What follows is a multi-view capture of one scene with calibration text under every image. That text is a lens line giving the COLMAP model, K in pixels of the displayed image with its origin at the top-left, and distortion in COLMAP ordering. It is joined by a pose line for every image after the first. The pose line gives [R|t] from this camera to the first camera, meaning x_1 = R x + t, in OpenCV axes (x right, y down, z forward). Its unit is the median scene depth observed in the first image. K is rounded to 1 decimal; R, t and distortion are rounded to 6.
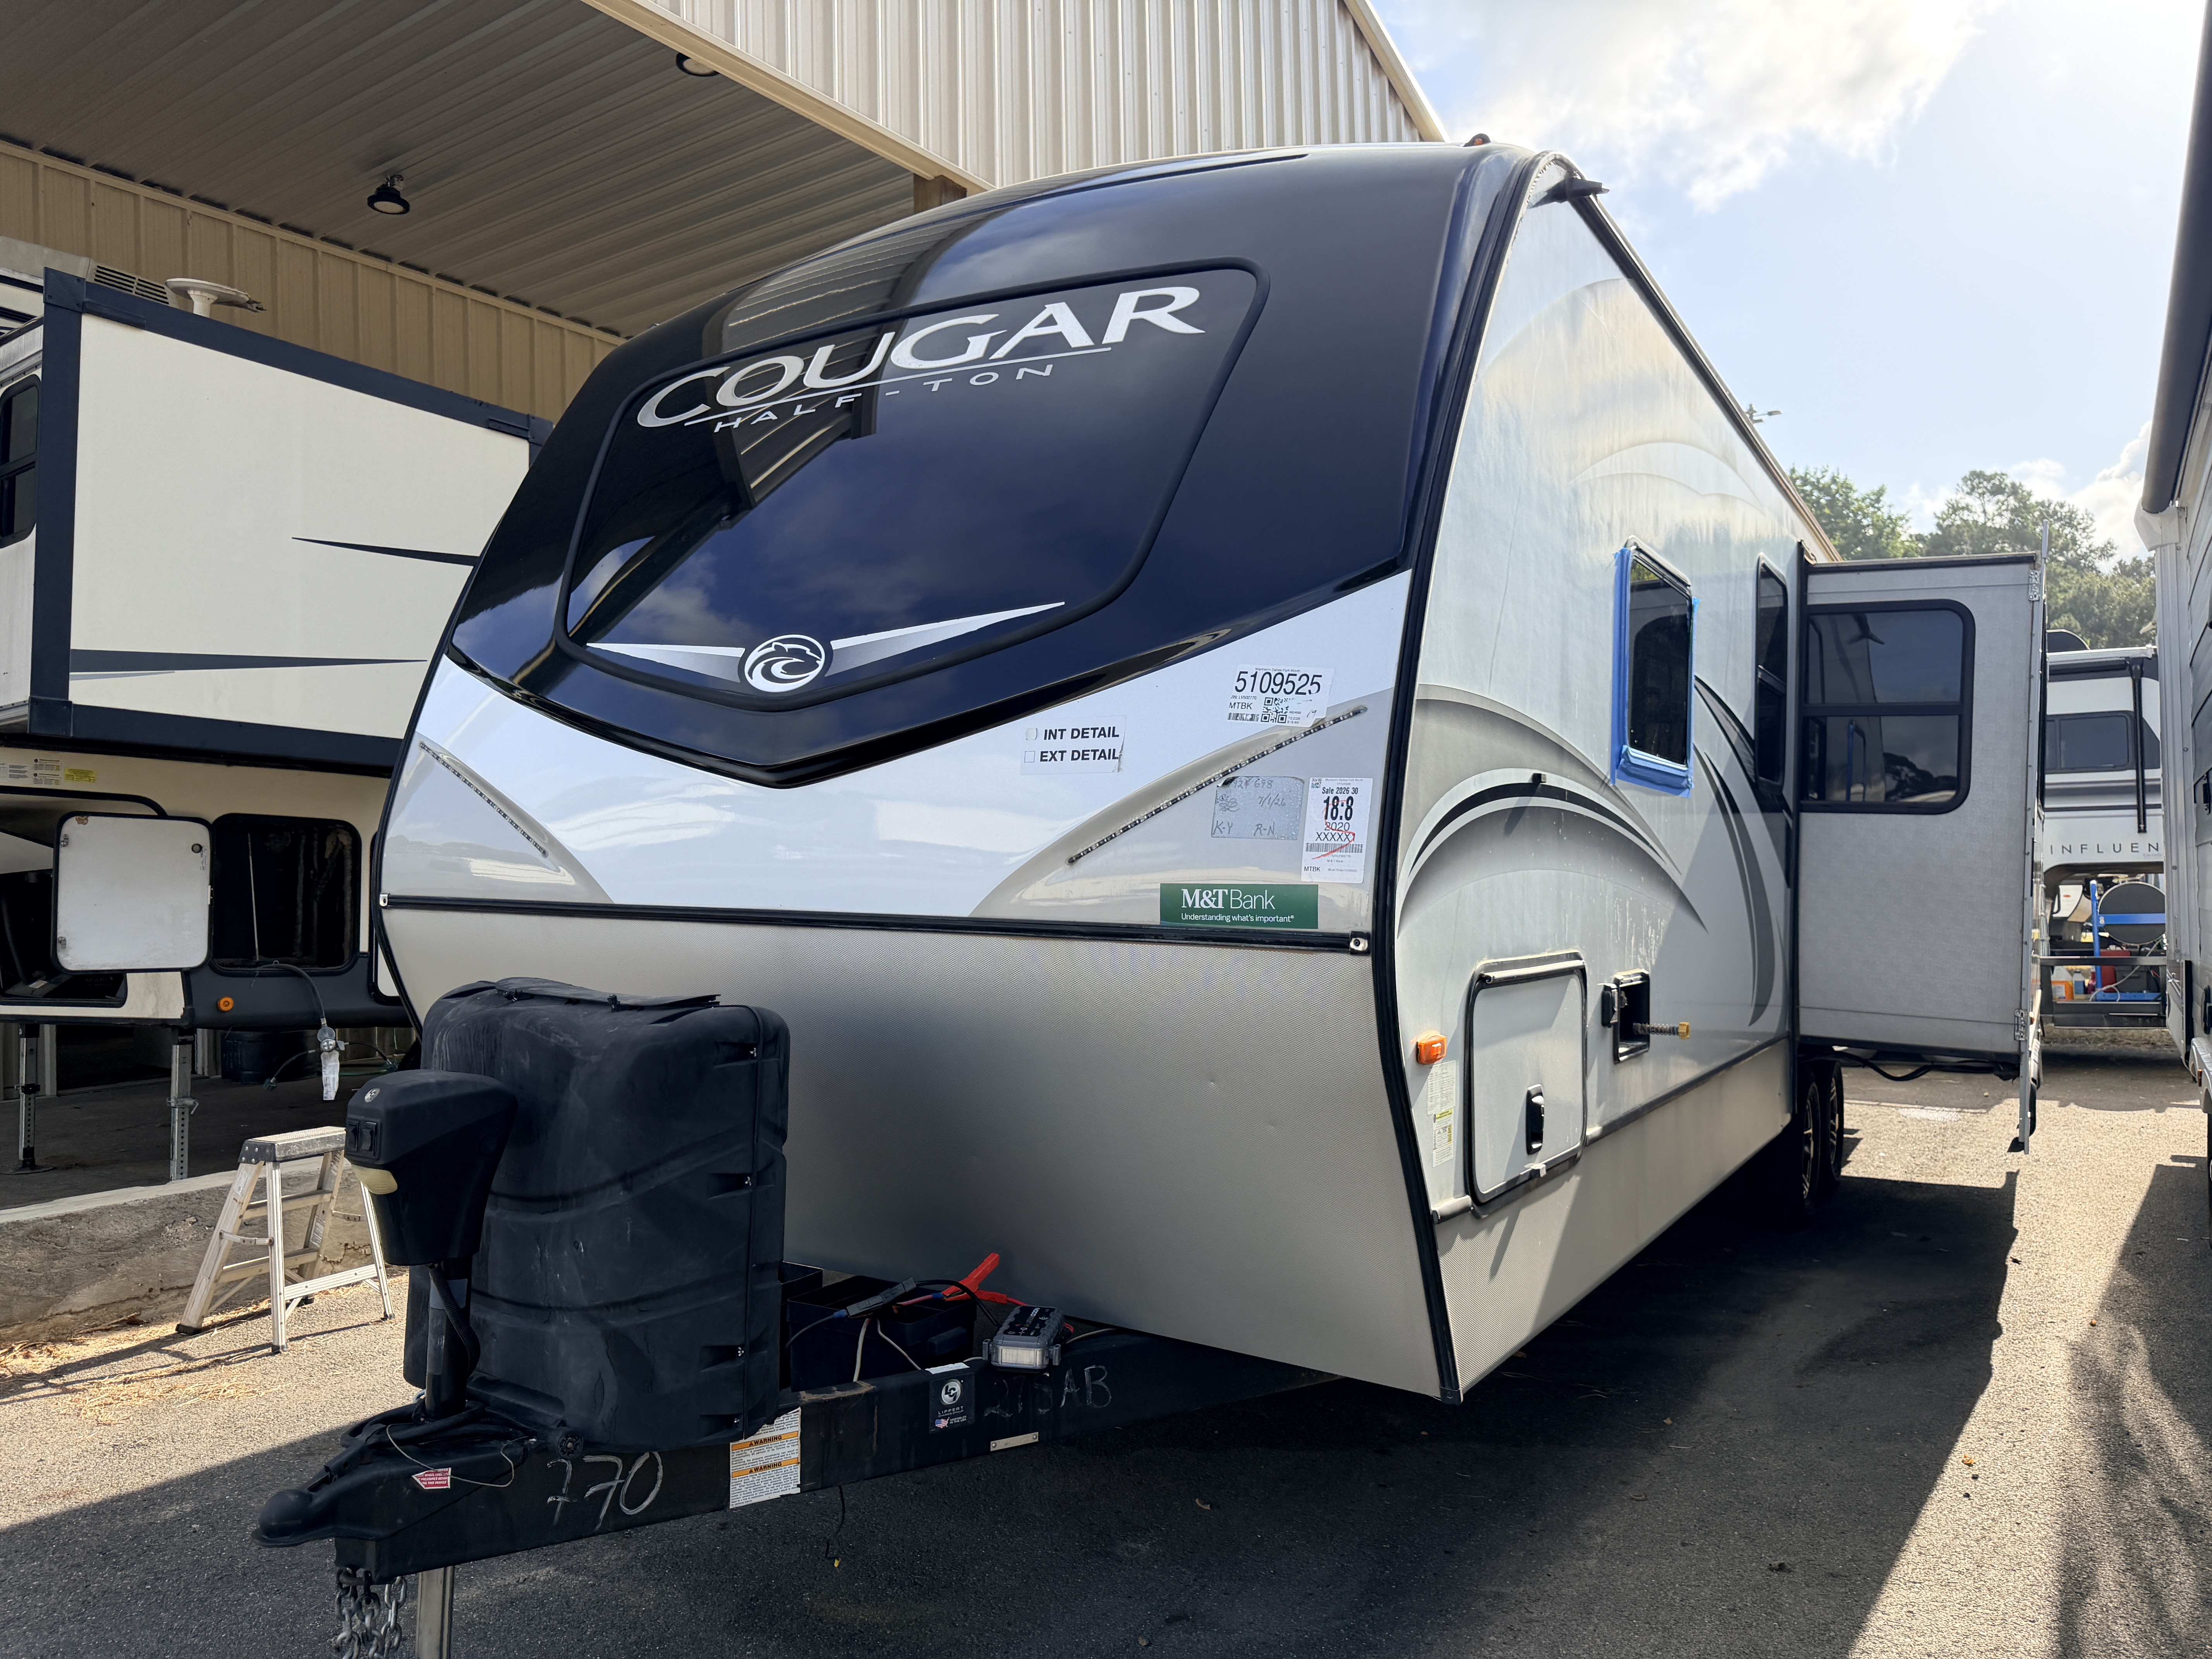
lens RADIAL K [[1630.4, 0, 1109.0], [0, 1630.4, 787.5], [0, 0, 1]] dist [0.029907, -0.003944]
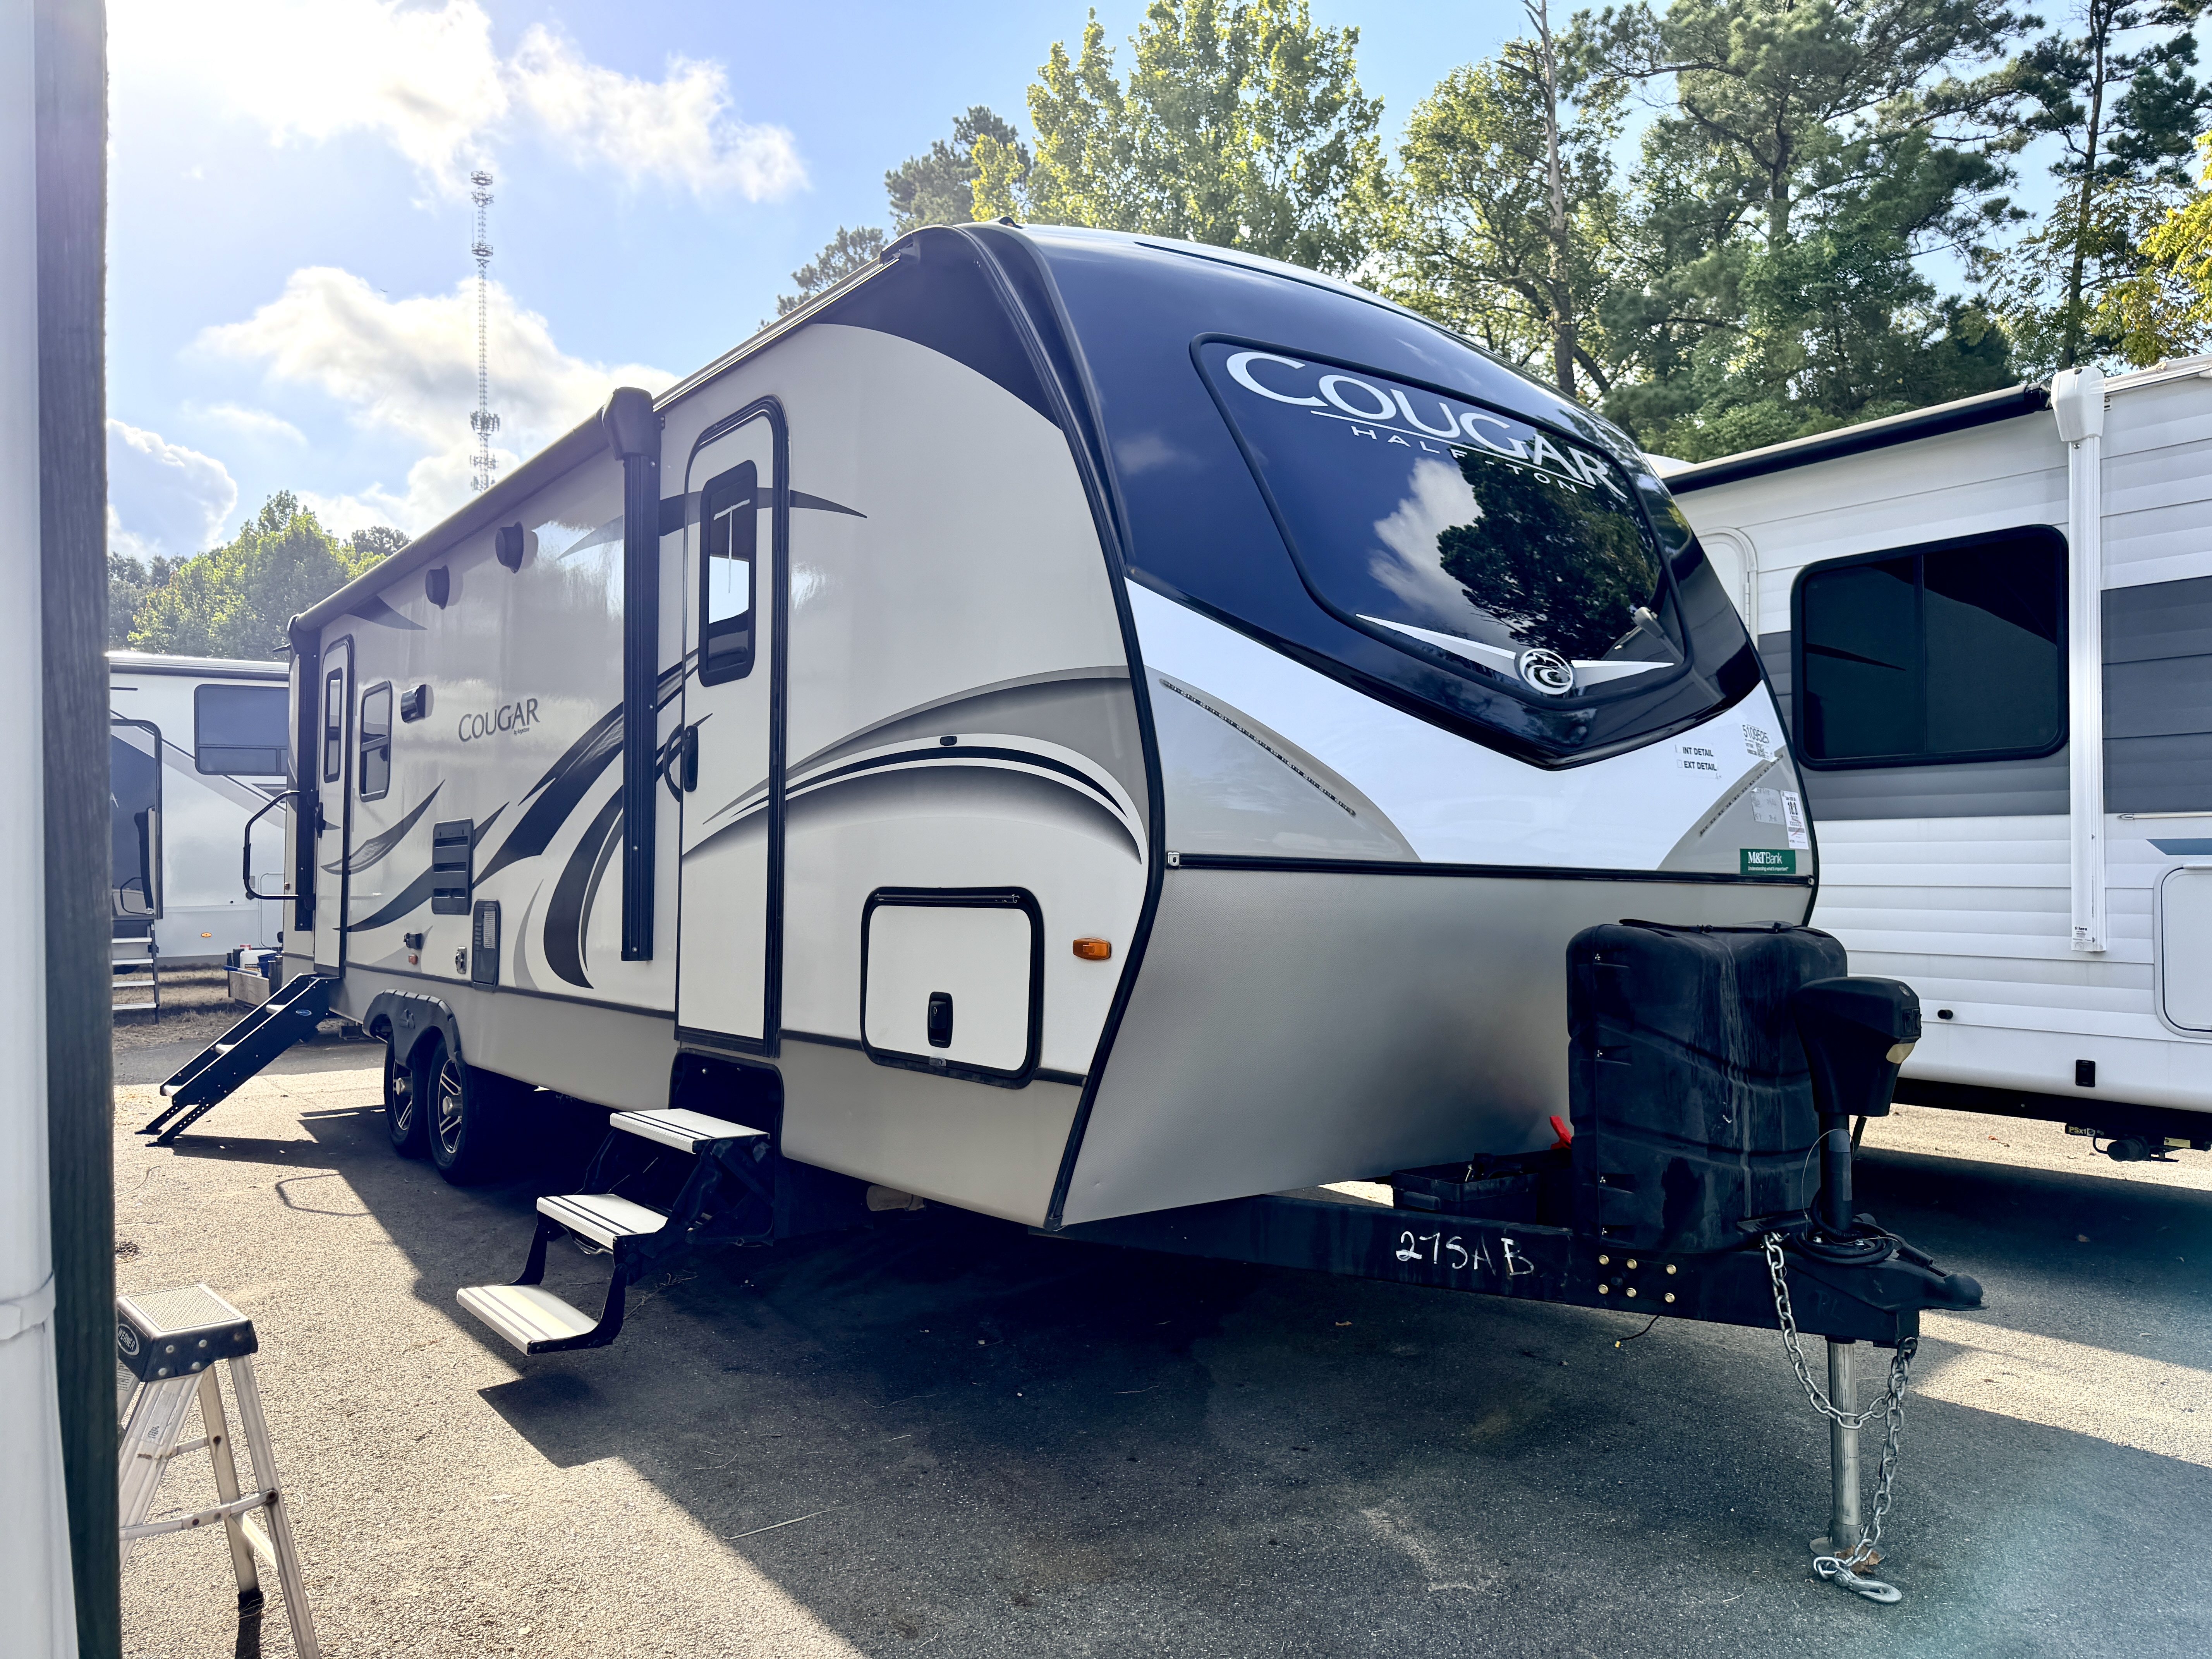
lens RADIAL K [[1624.8, 0, 1099.0], [0, 1624.8, 840.7], [0, 0, 1]] dist [0.003682, -0.004286]
pose [[0.363915, 0.019830, 0.931221, -1.629604], [-0.046620, 0.998908, -0.003053, 0.080977], [-0.930265, -0.042303, 0.364442, 0.941382]]
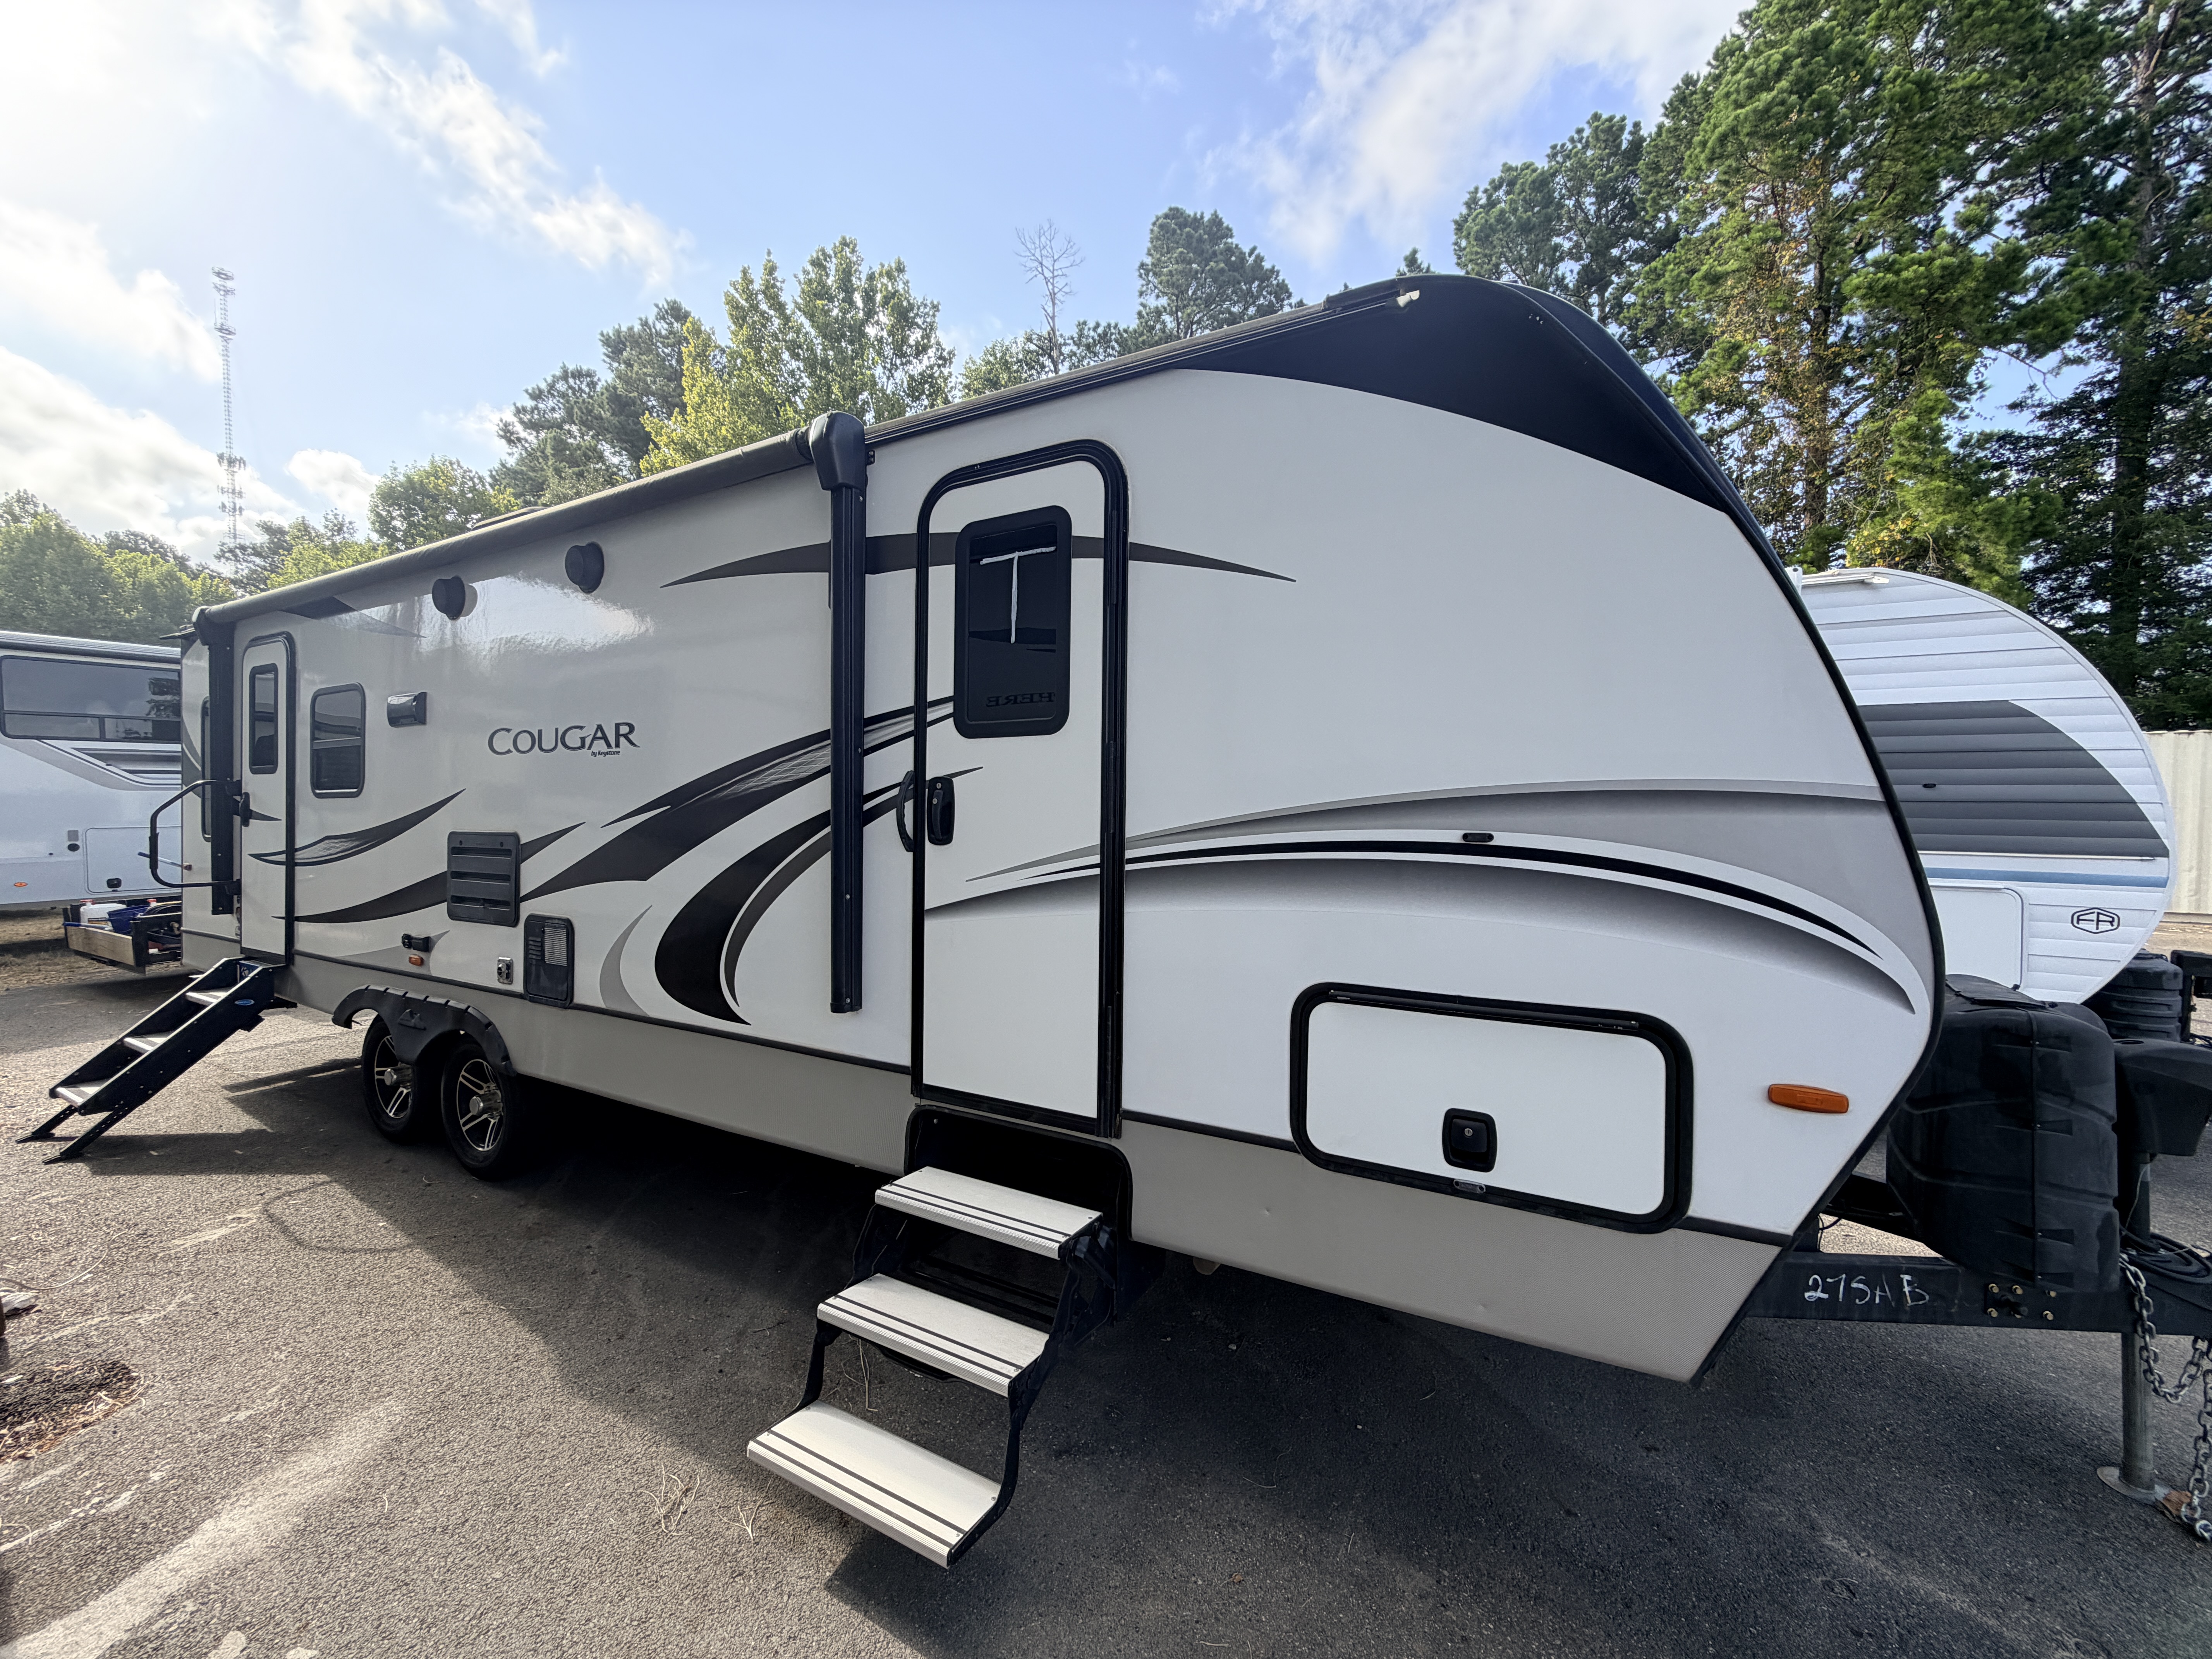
lens RADIAL K [[880.6, 0, 1100.7], [0, 880.6, 829.2], [0, 0, 1]] dist [0.001603, -0.000037]
pose [[-0.045232, -0.033859, 0.998403, -1.094085], [-0.057966, 0.997830, 0.031213, -0.009718], [-0.997293, -0.056461, -0.047096, 1.850344]]
